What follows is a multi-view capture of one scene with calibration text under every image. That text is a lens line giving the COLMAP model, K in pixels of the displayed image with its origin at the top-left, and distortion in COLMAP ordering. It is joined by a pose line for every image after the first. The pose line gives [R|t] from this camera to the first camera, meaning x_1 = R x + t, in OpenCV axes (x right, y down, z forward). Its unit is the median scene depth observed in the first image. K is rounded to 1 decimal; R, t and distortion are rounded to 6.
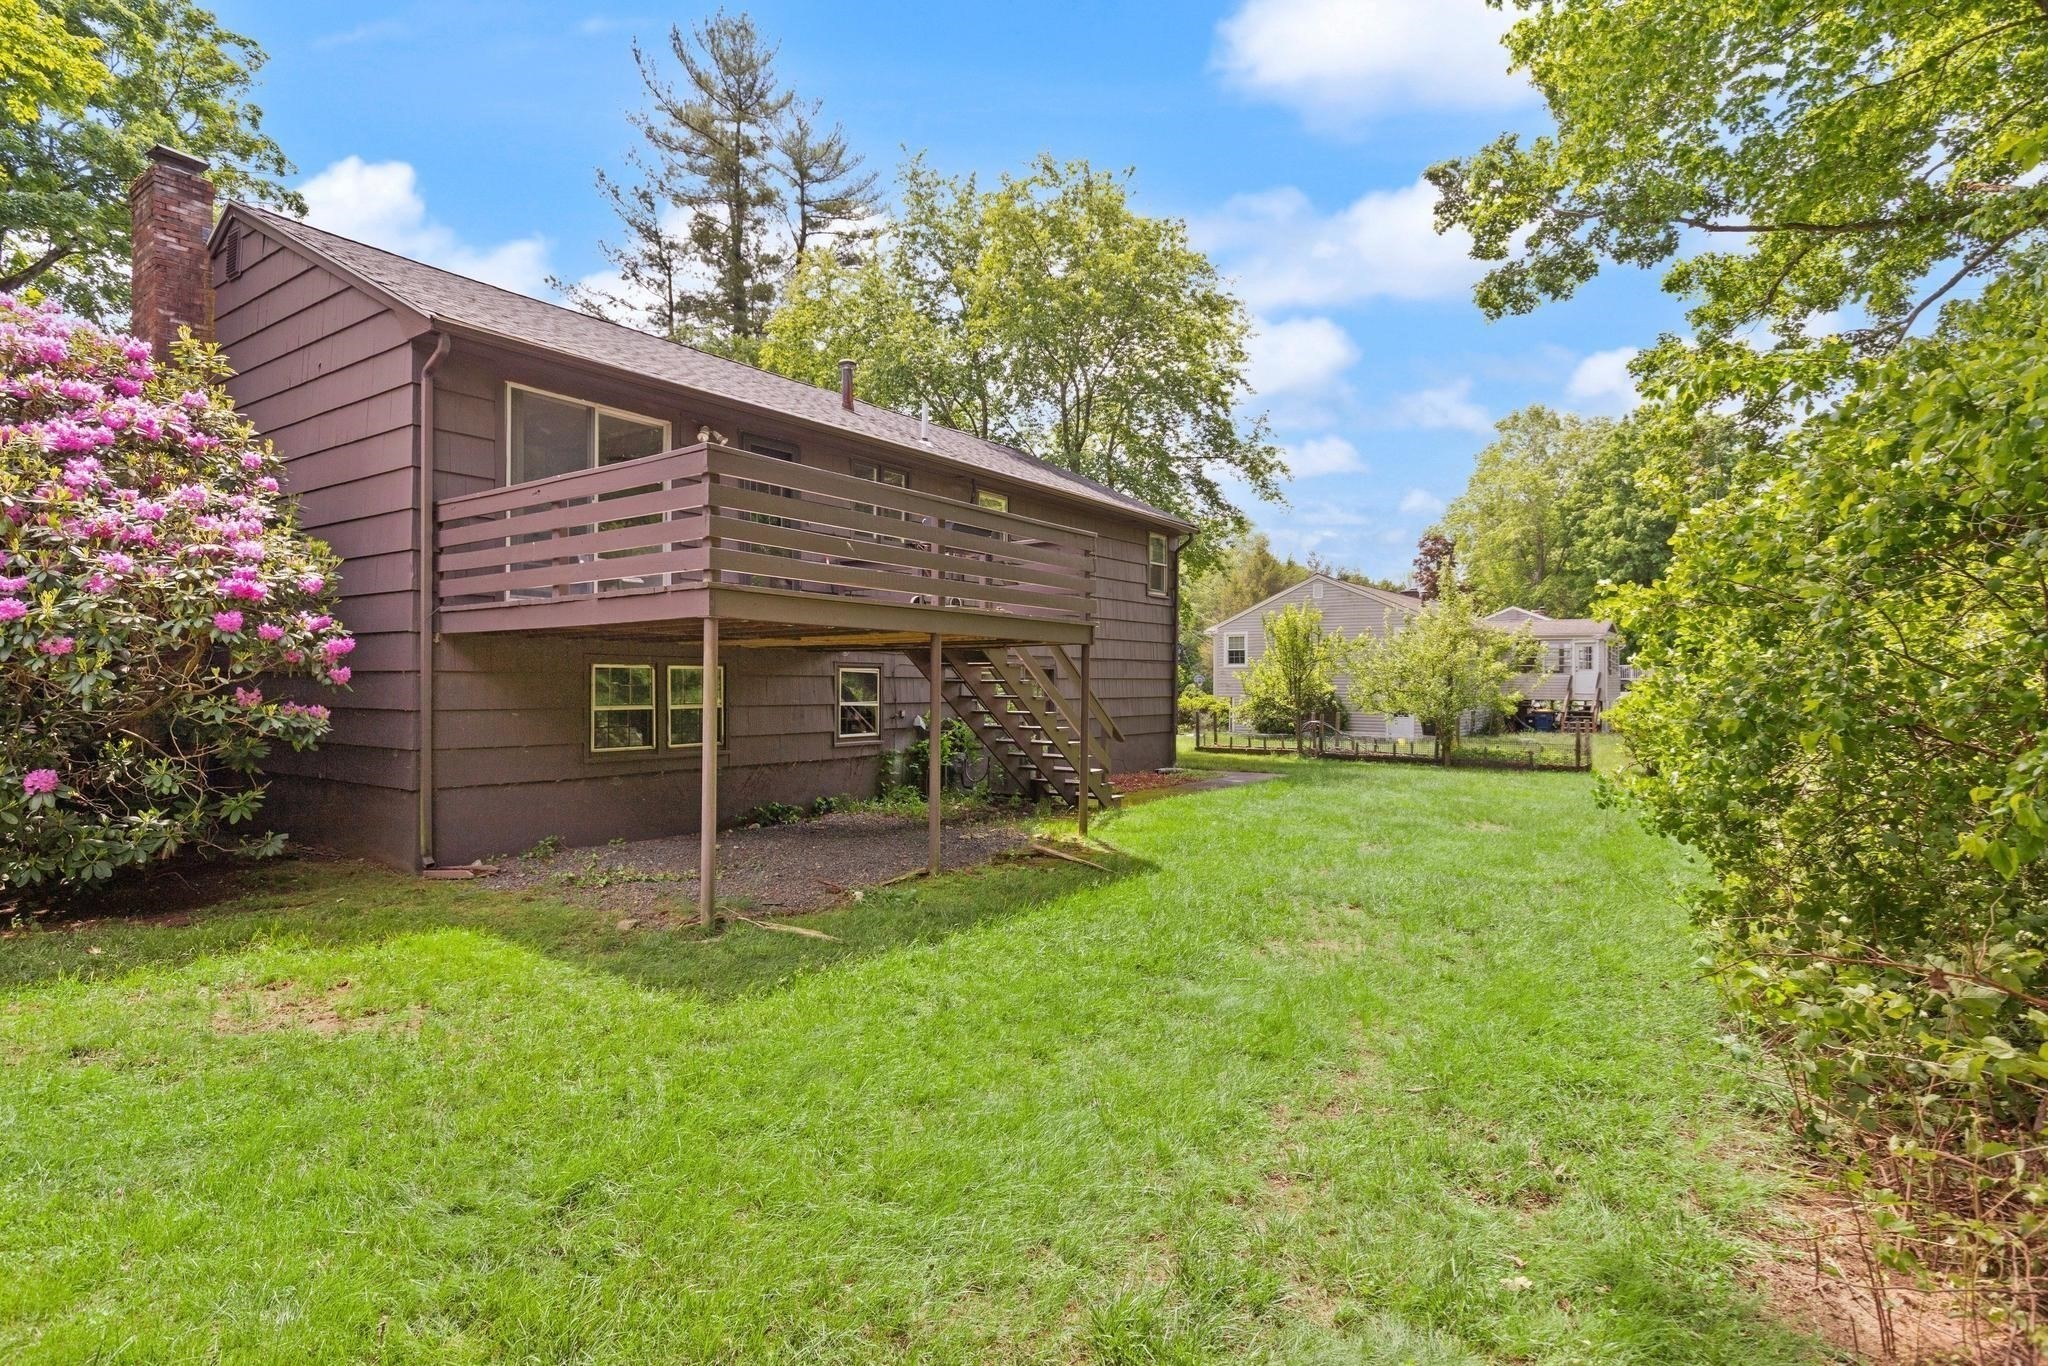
lens RADIAL K [[1052.9, 0, 1024.9], [0, 1052.9, 692.9], [0, 0, 1]] dist [0.000793, -0.000066]
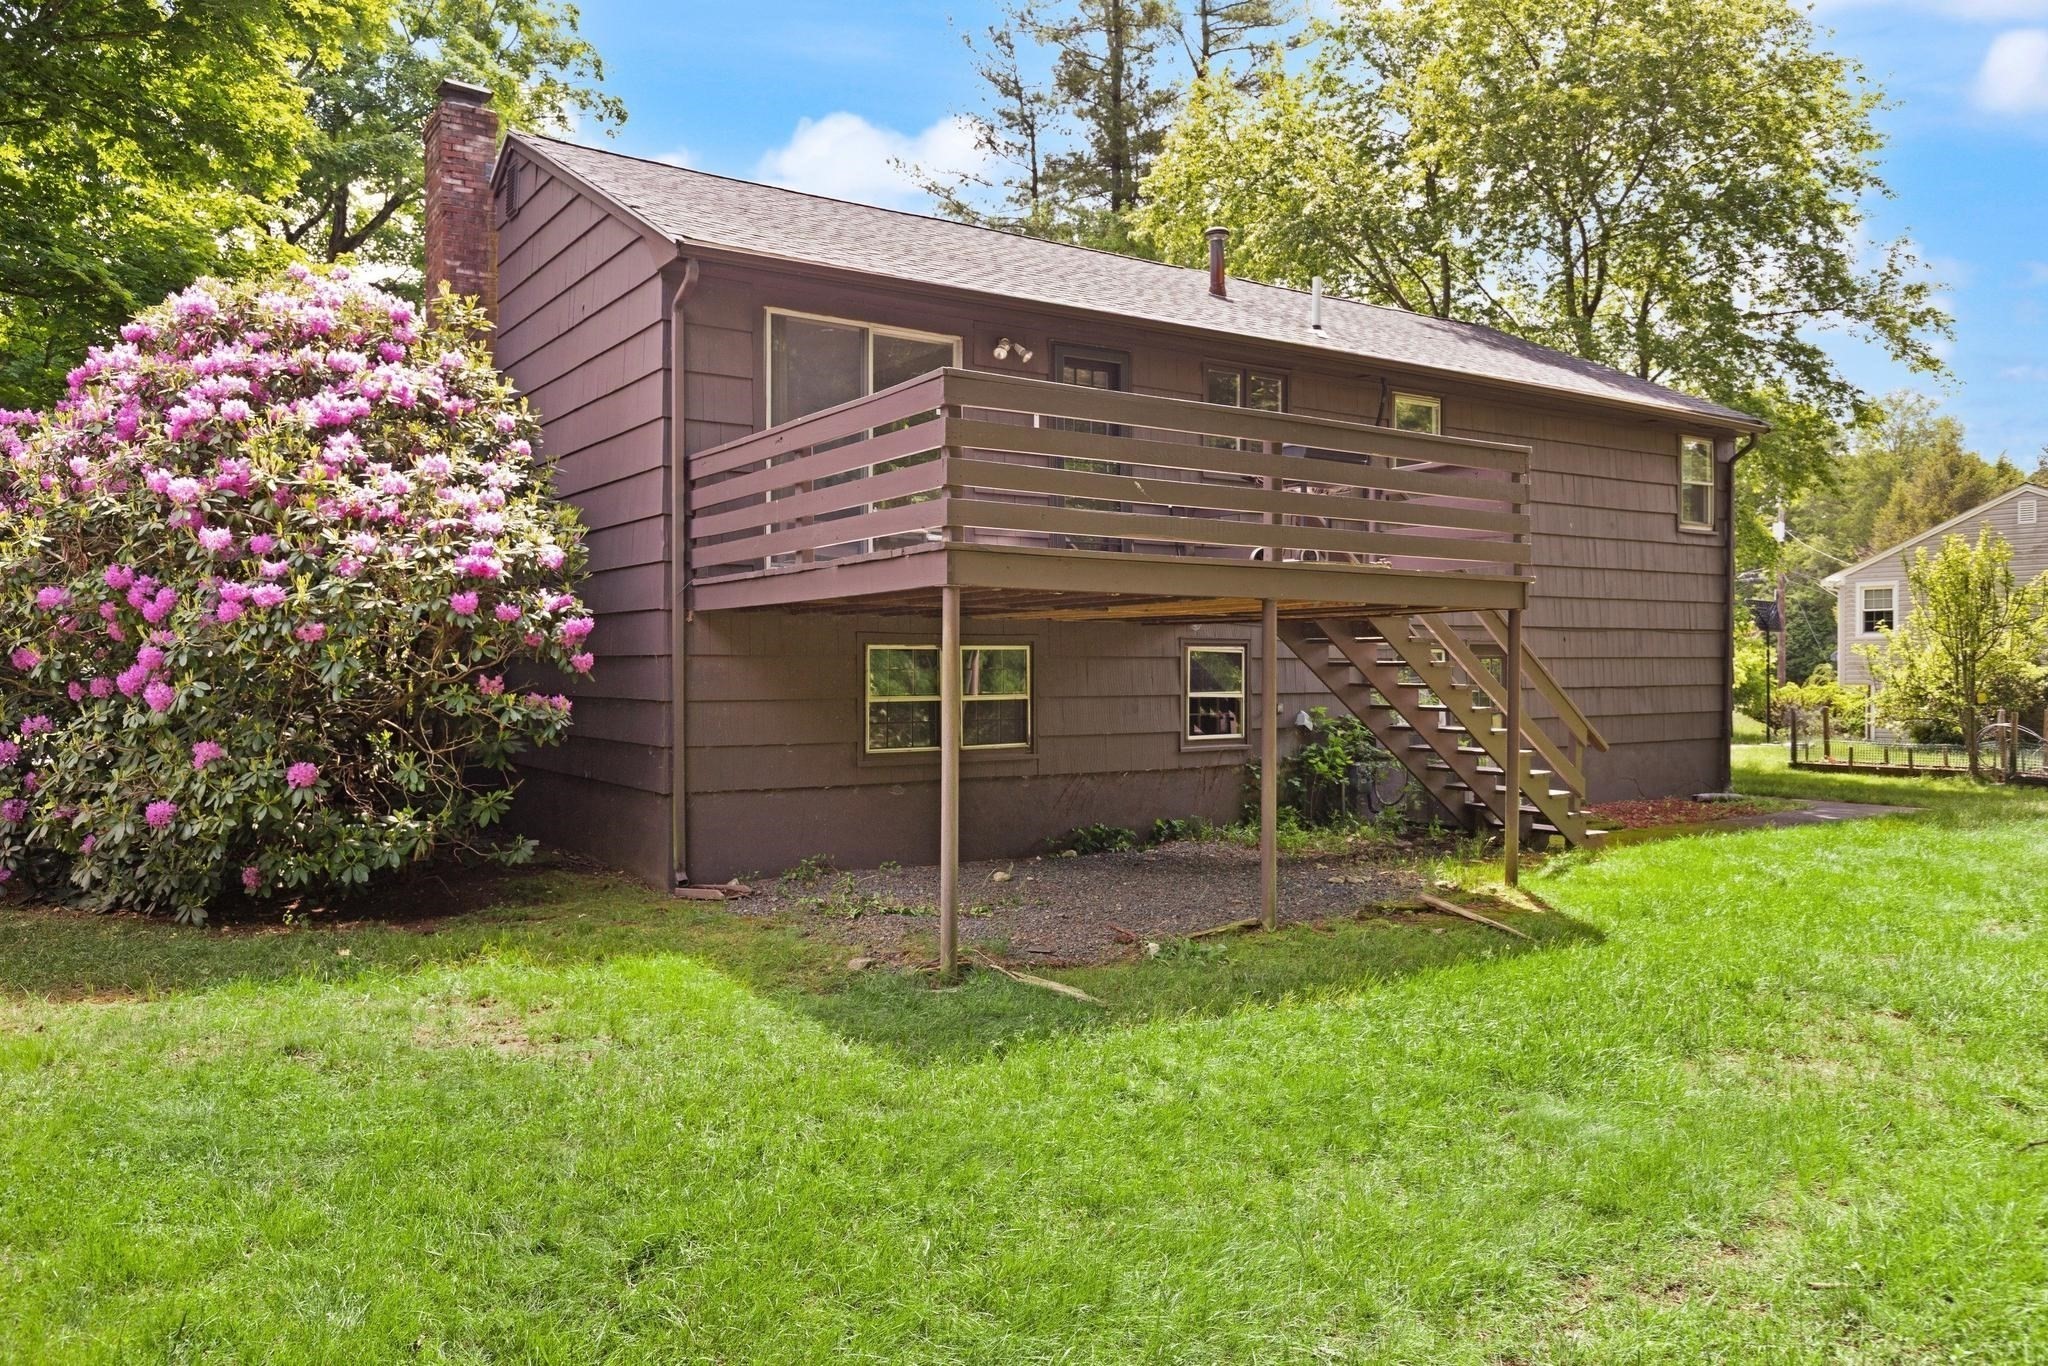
lens RADIAL K [[1469.9, 0, 1024.0], [0, 1469.9, 683.0], [0, 0, 1]] dist [0.006475, -0.004424]
pose [[0.934416, -0.000725, -0.356182, 0.120503], [0.001634, 0.999996, 0.002251, -0.000334], [0.356179, -0.002686, 0.934414, -0.016233]]
